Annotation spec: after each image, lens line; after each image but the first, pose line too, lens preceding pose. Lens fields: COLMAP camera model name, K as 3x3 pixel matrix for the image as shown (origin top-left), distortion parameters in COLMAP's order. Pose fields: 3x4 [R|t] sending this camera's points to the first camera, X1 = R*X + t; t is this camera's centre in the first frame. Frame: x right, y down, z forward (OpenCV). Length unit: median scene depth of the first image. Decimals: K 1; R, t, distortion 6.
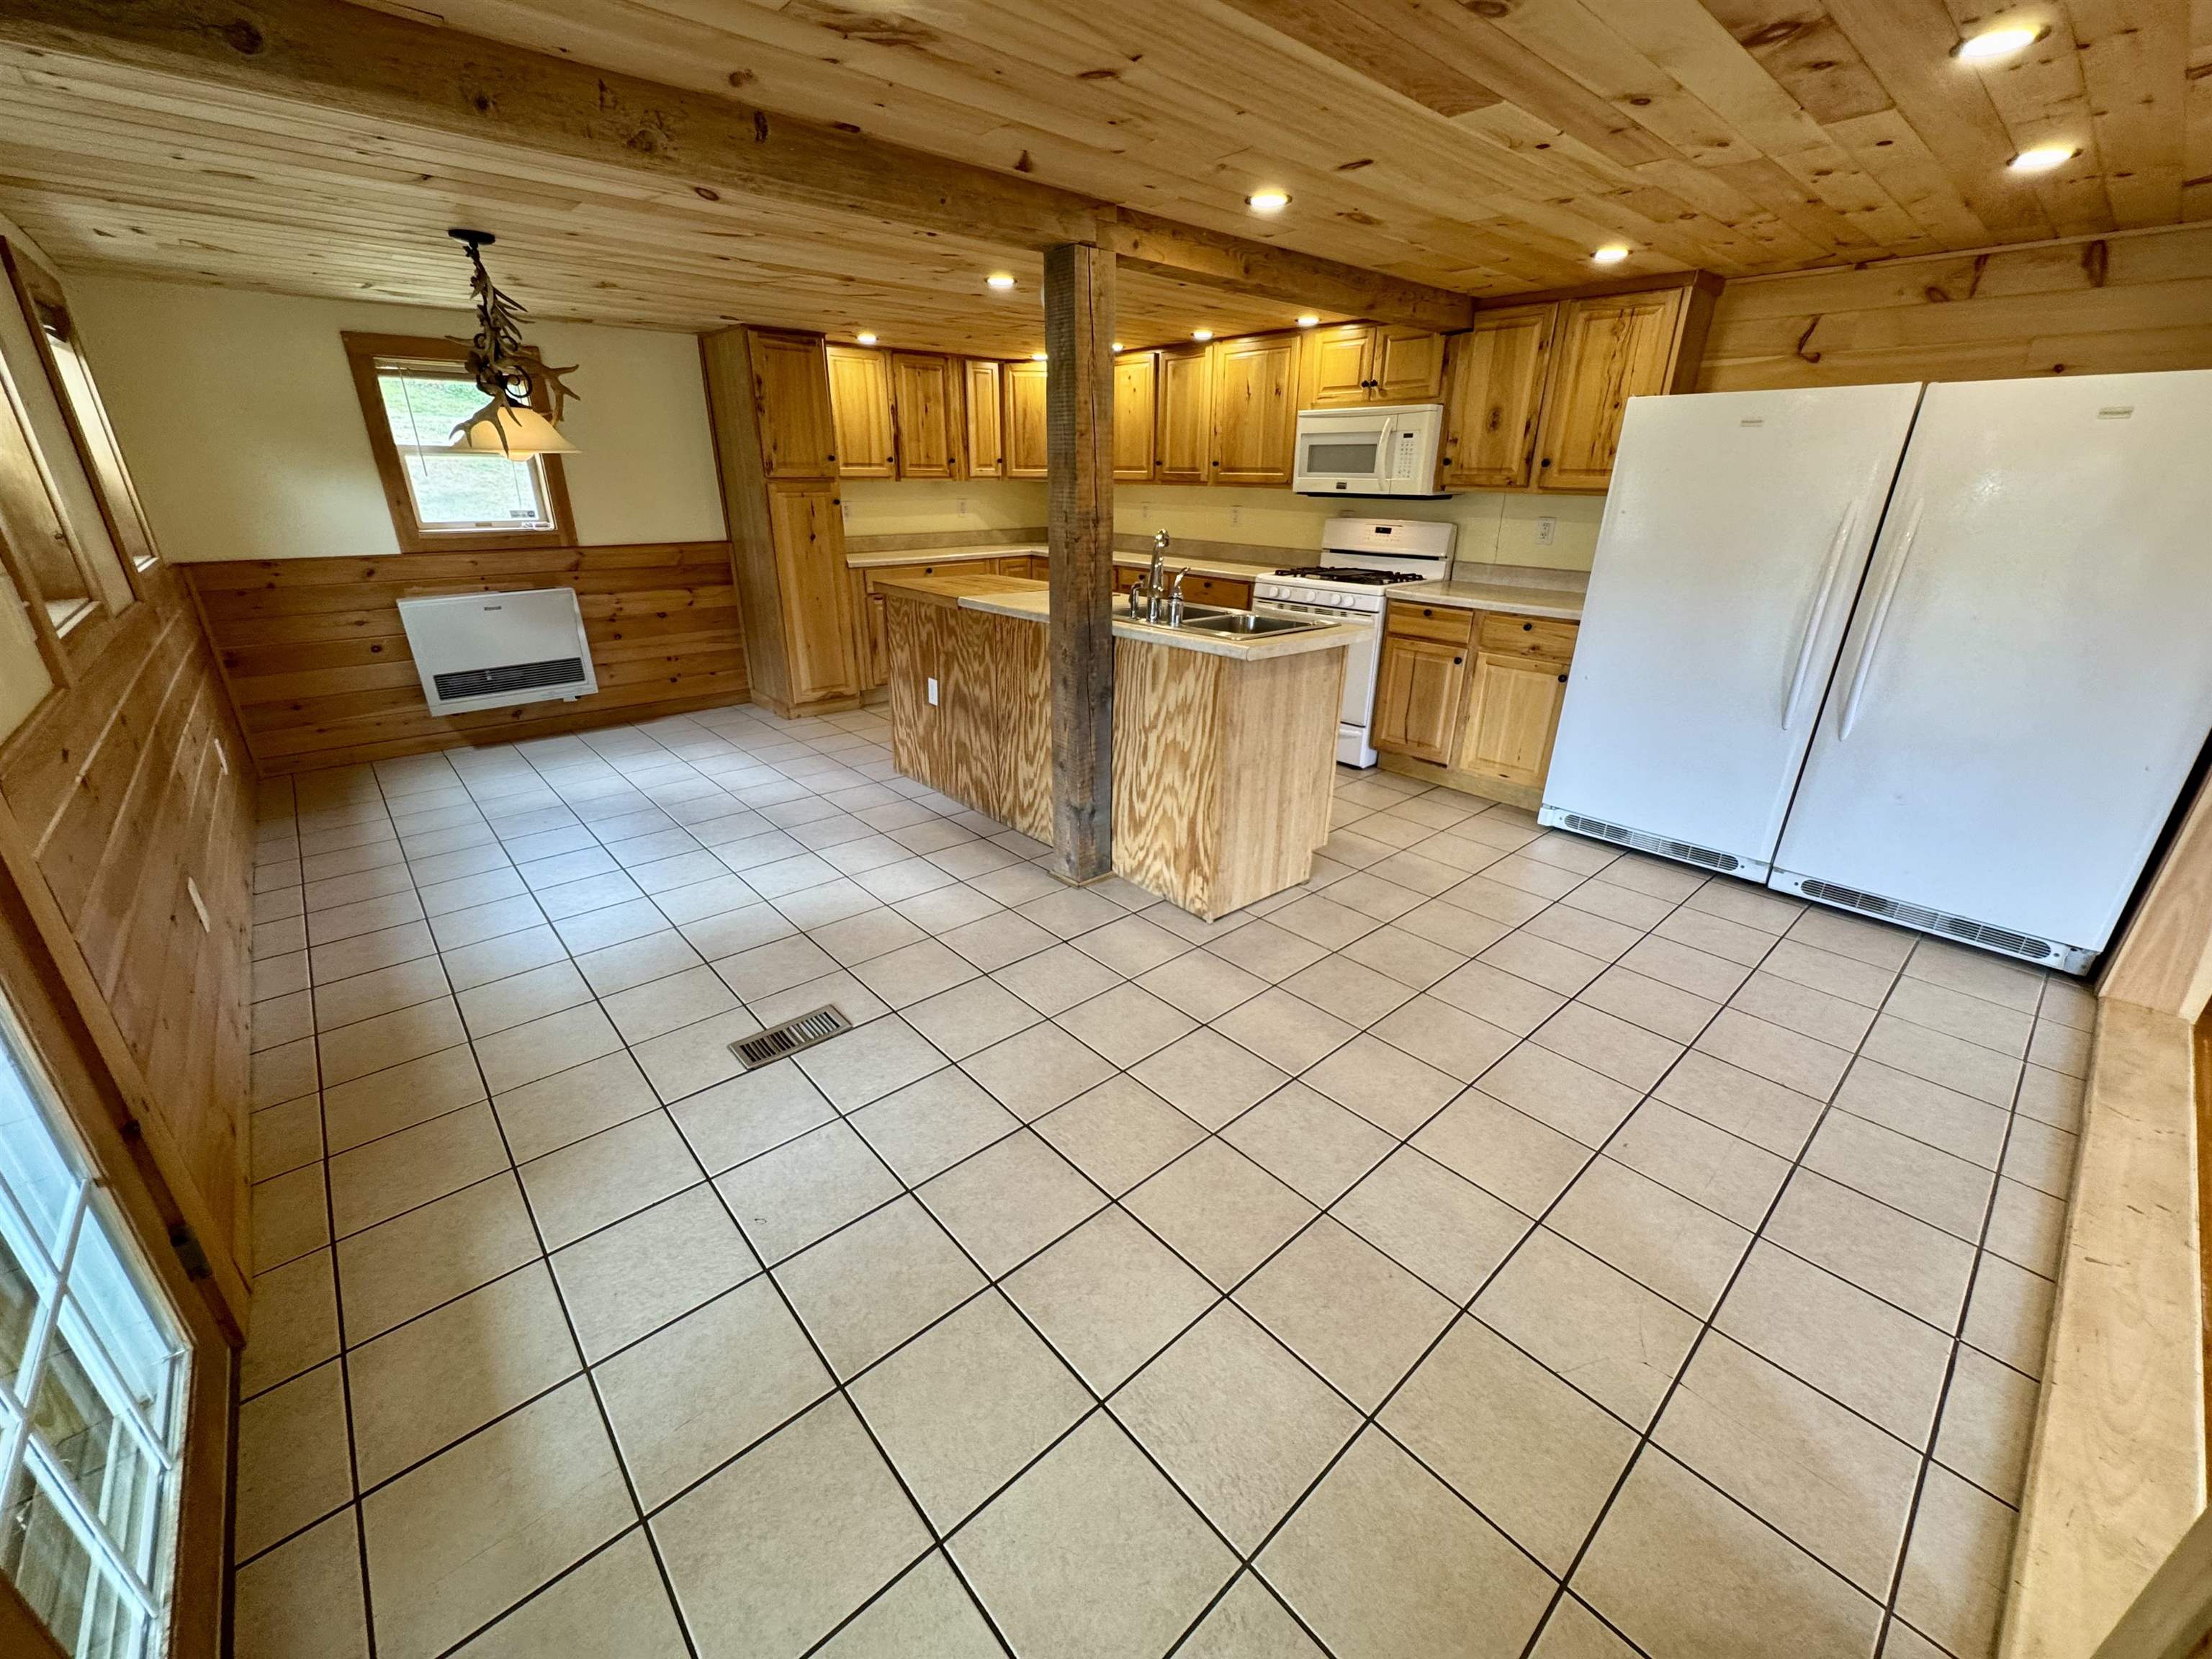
lens RADIAL K [[878.6, 0, 1111.9], [0, 878.6, 828.3], [0, 0, 1]] dist [-0.004208, -0.000642]
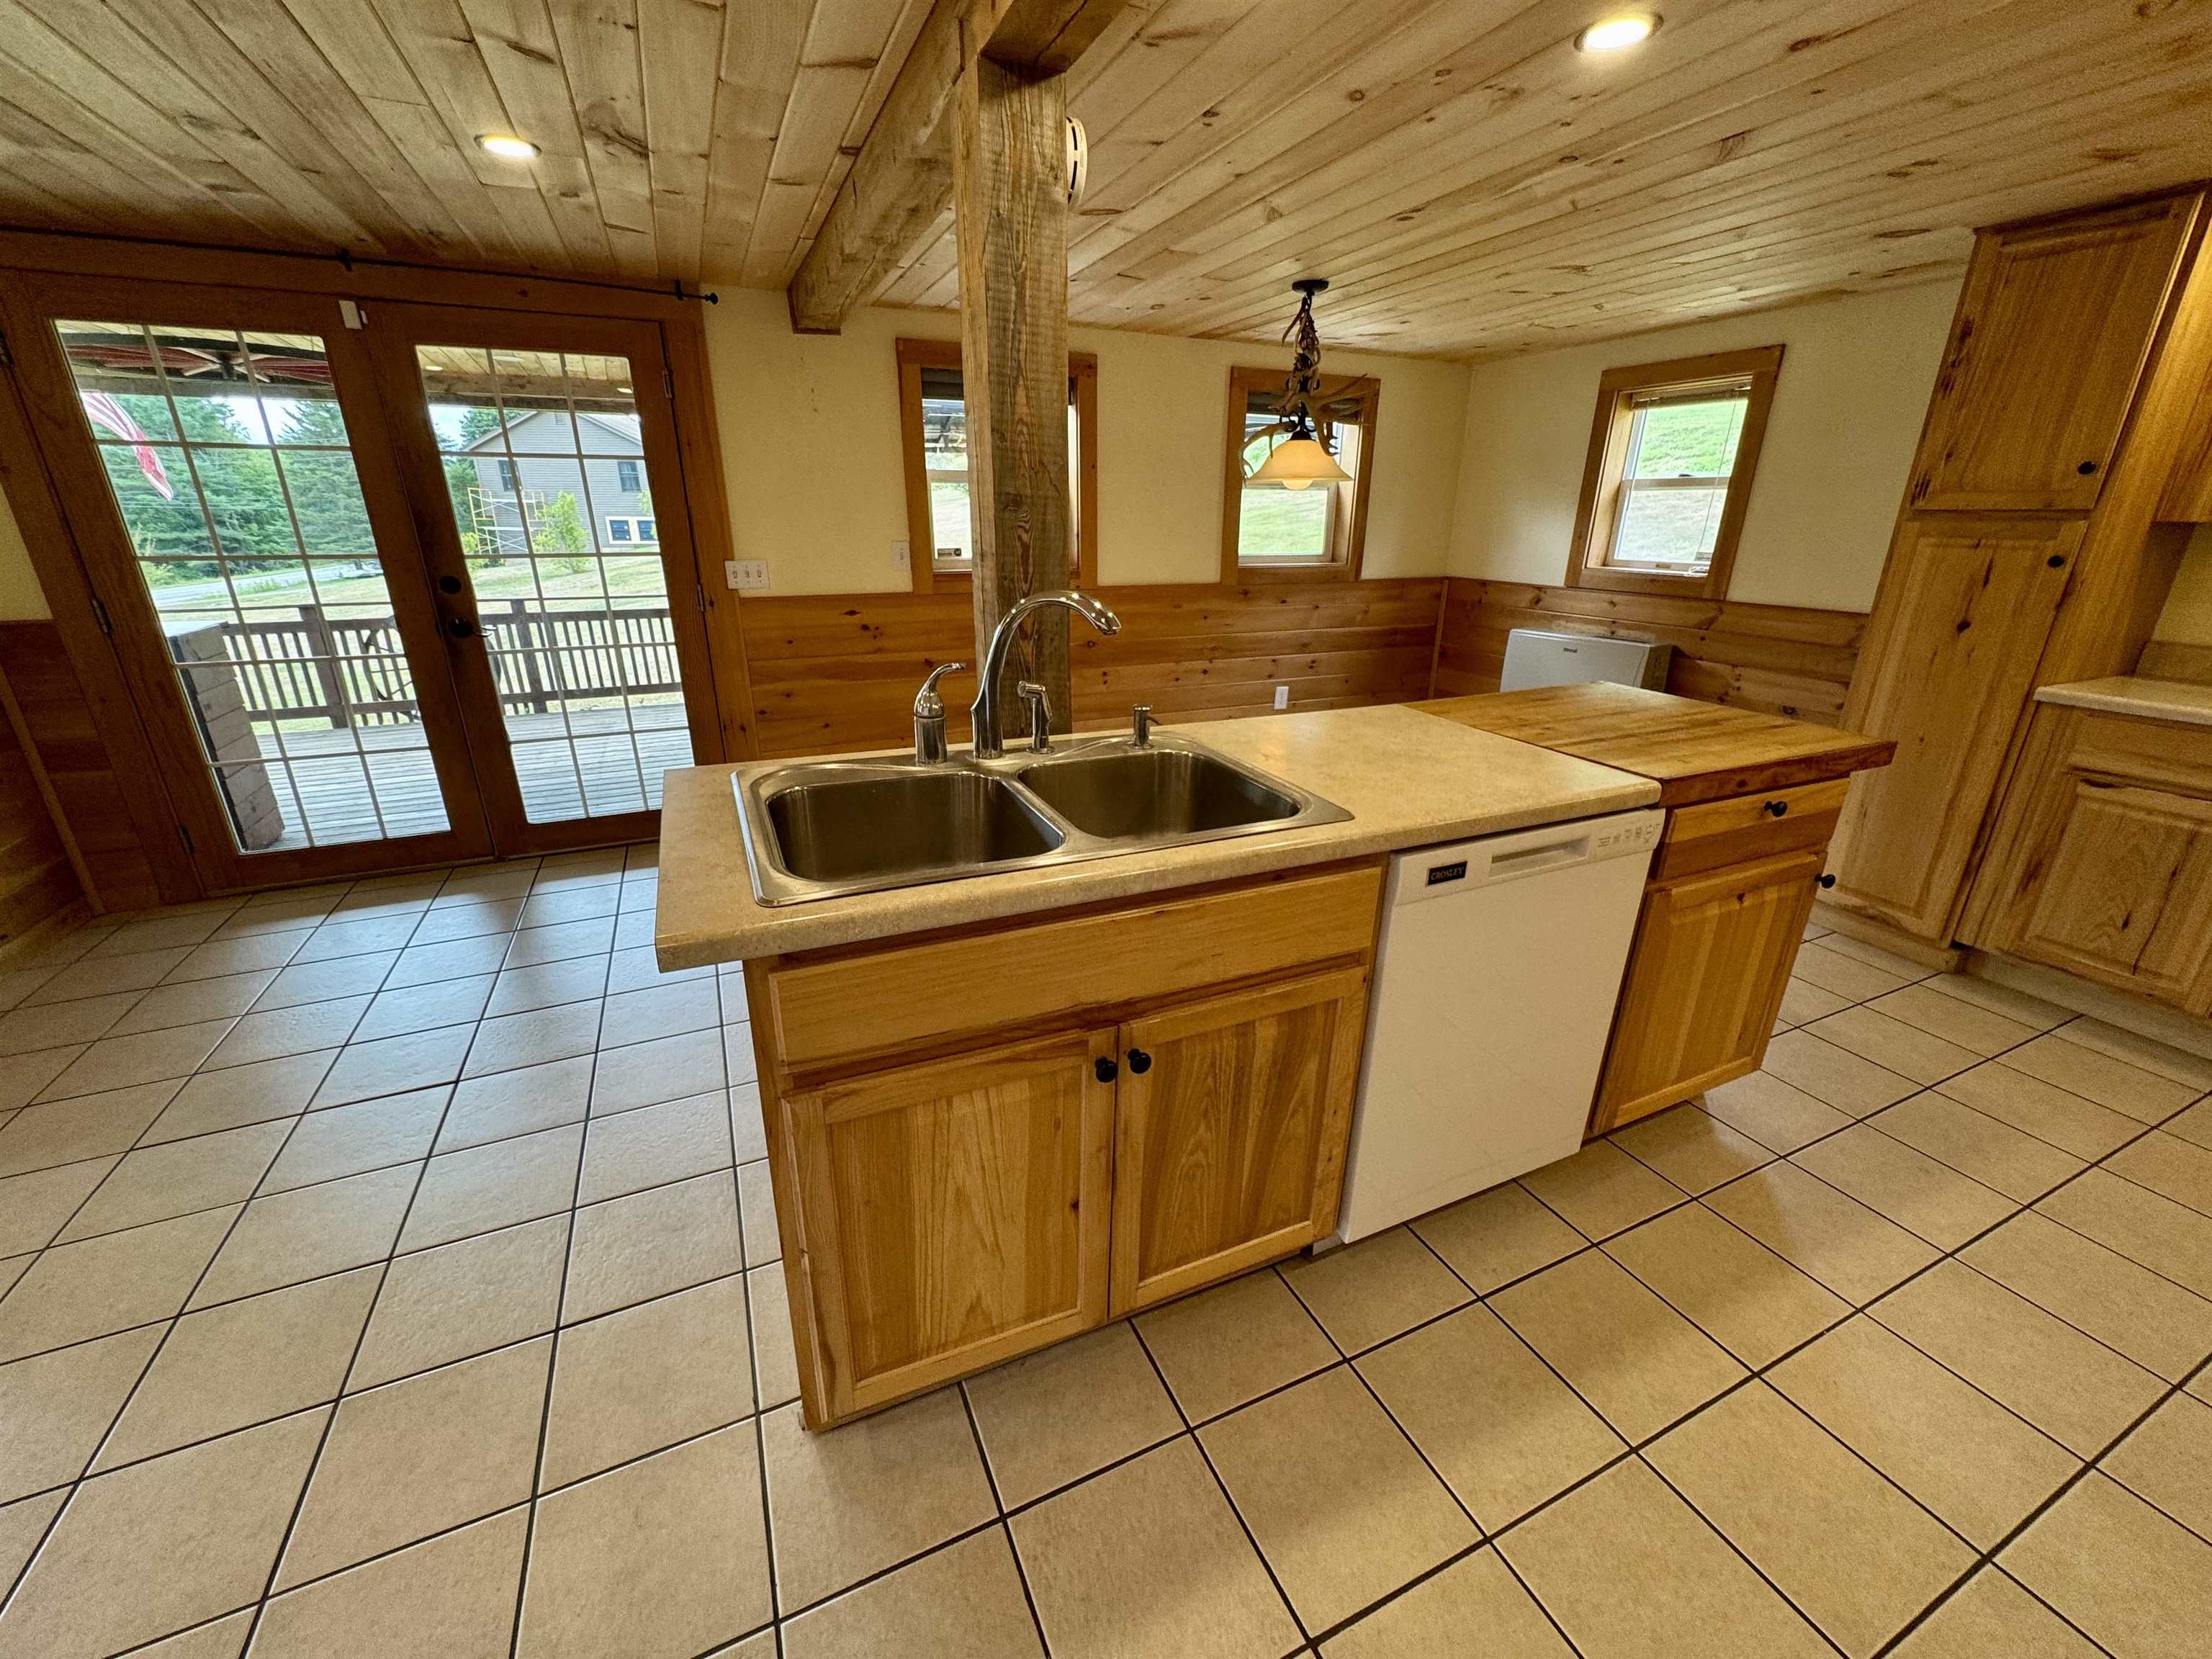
lens RADIAL K [[878.6, 0, 1106.3], [0, 878.6, 830.8], [0, 0, 1]] dist [-0.004208, -0.000642]
pose [[-0.293491, 0.315149, -0.902521, 0.327365], [-0.366794, 0.834714, 0.410749, -0.280361], [0.882794, 0.451591, -0.129386, 0.737810]]
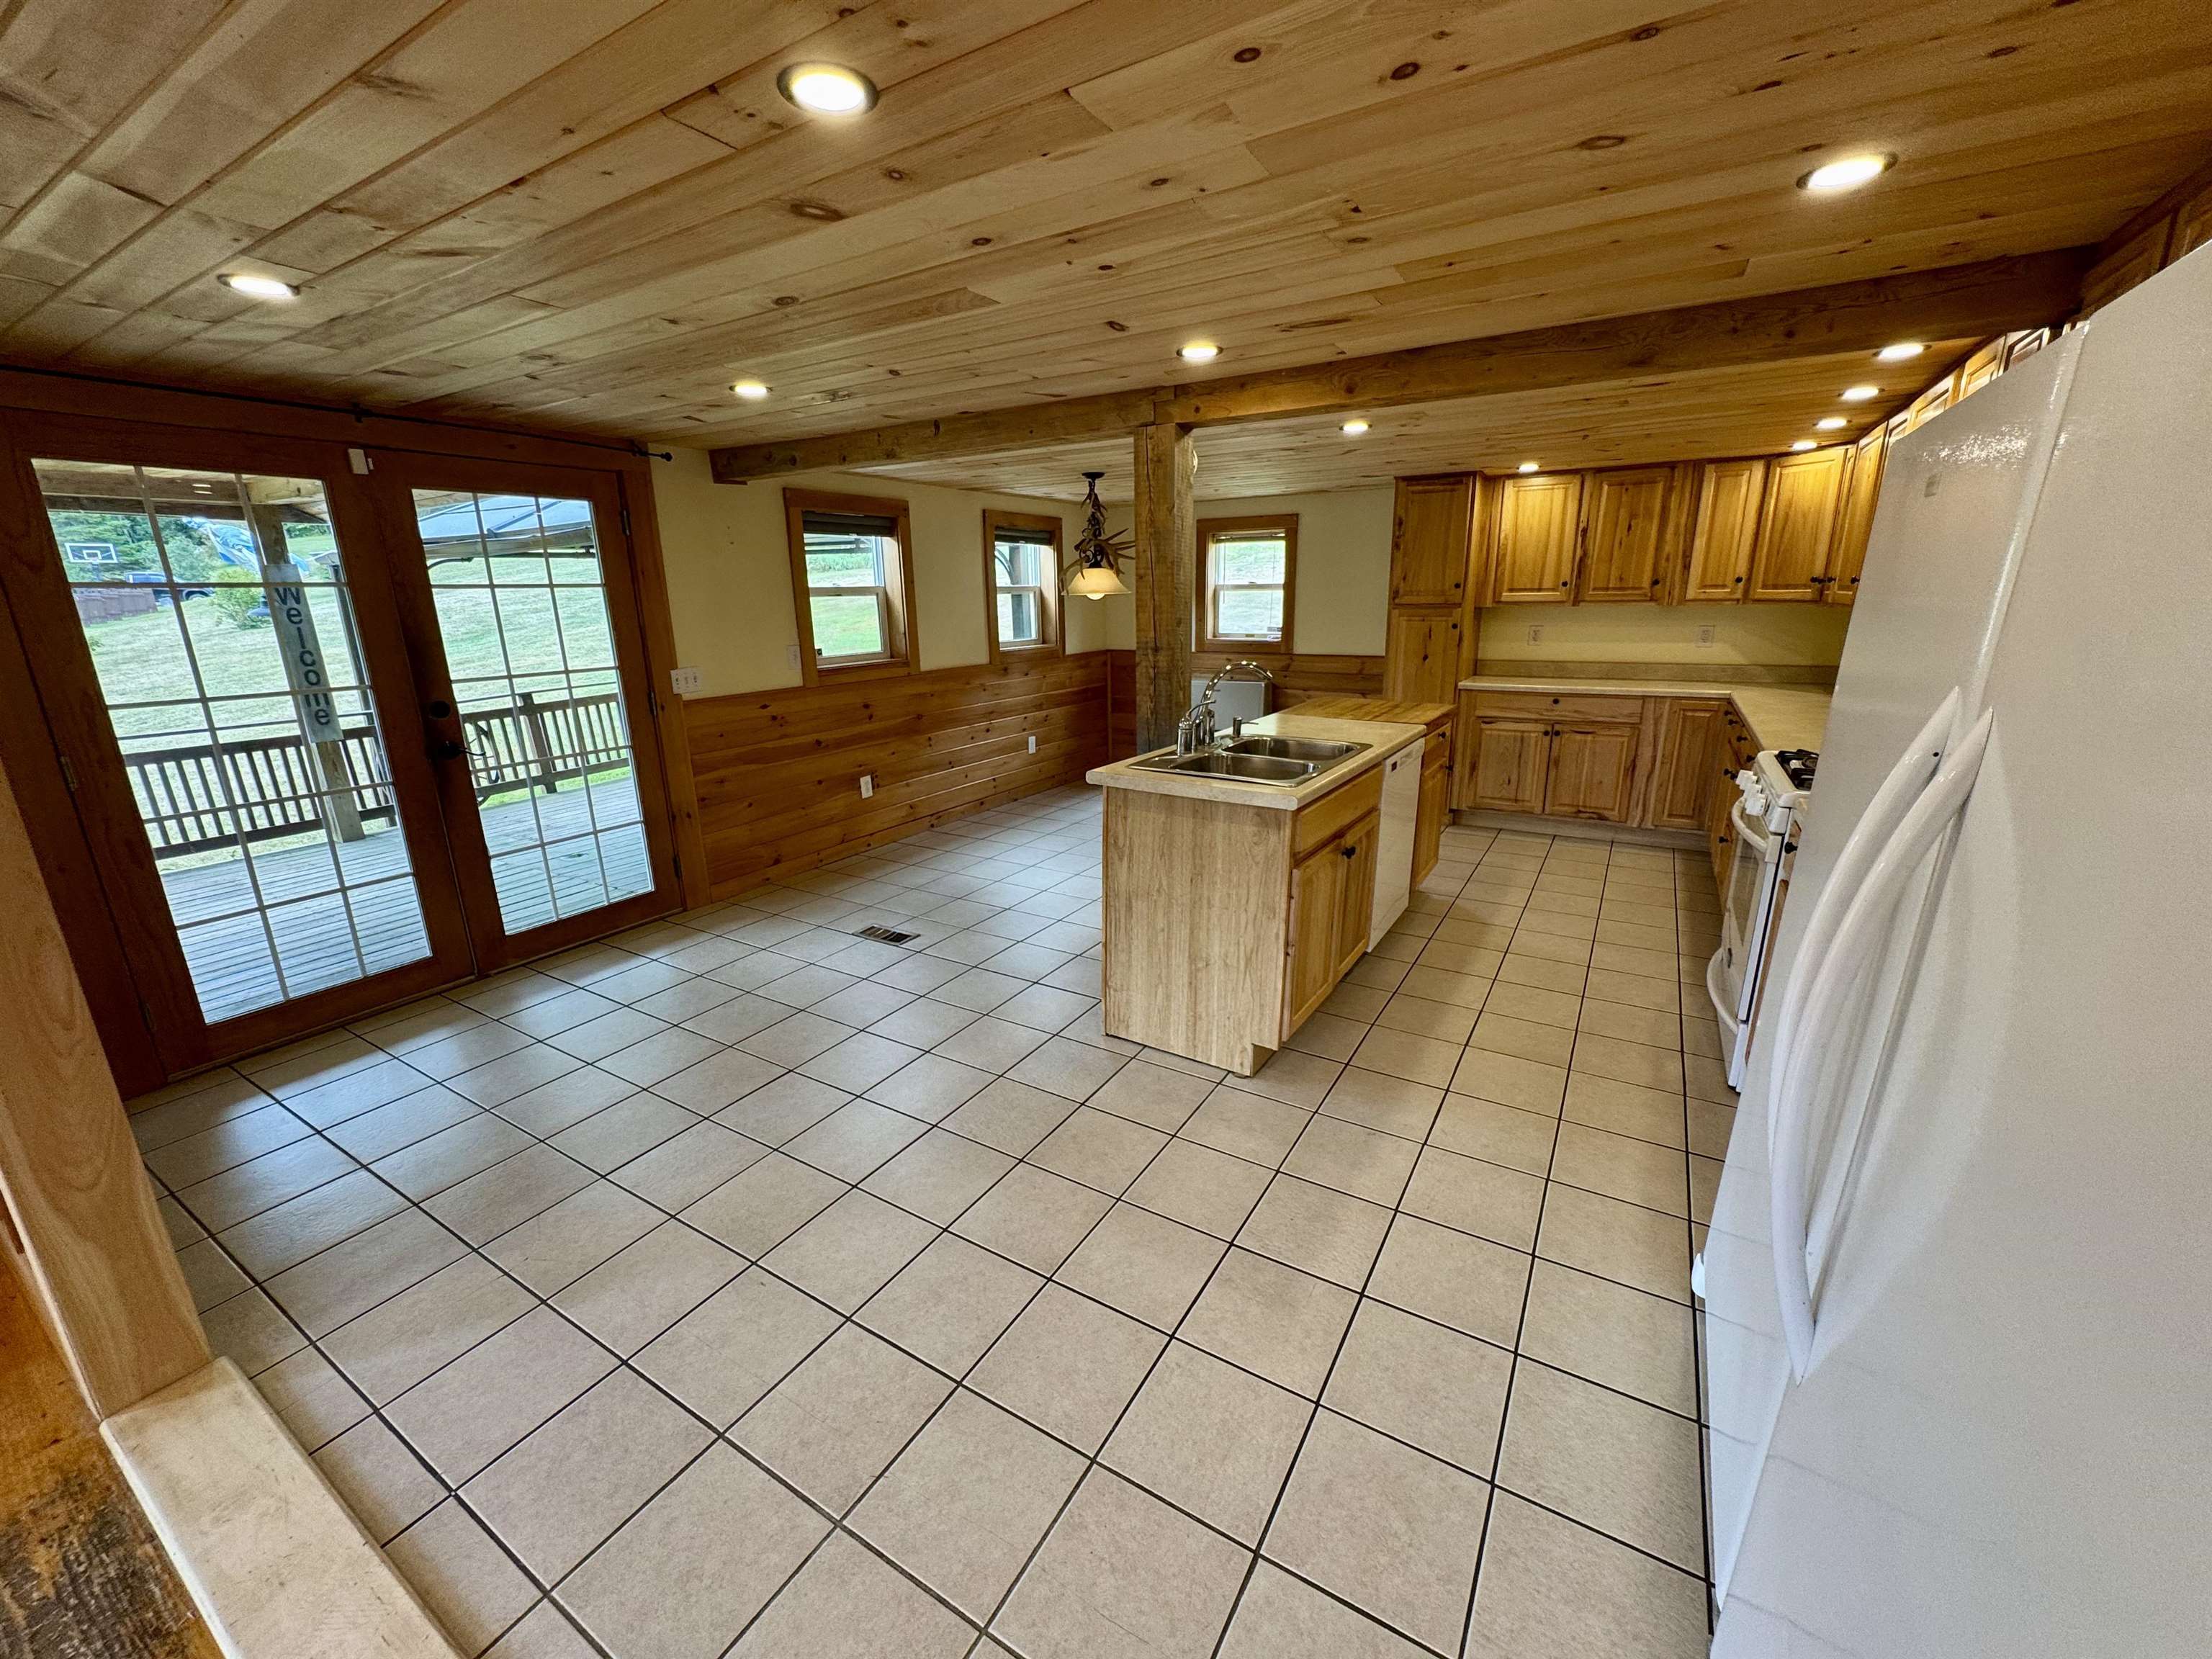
lens RADIAL K [[878.6, 0, 1105.8], [0, 878.6, 828.3], [0, 0, 1]] dist [-0.004208, -0.000642]
pose [[0.290582, 0.235357, -0.927453, 0.633065], [-0.342138, 0.930753, 0.128999, -0.156064], [0.893590, 0.279832, 0.350985, 0.366466]]
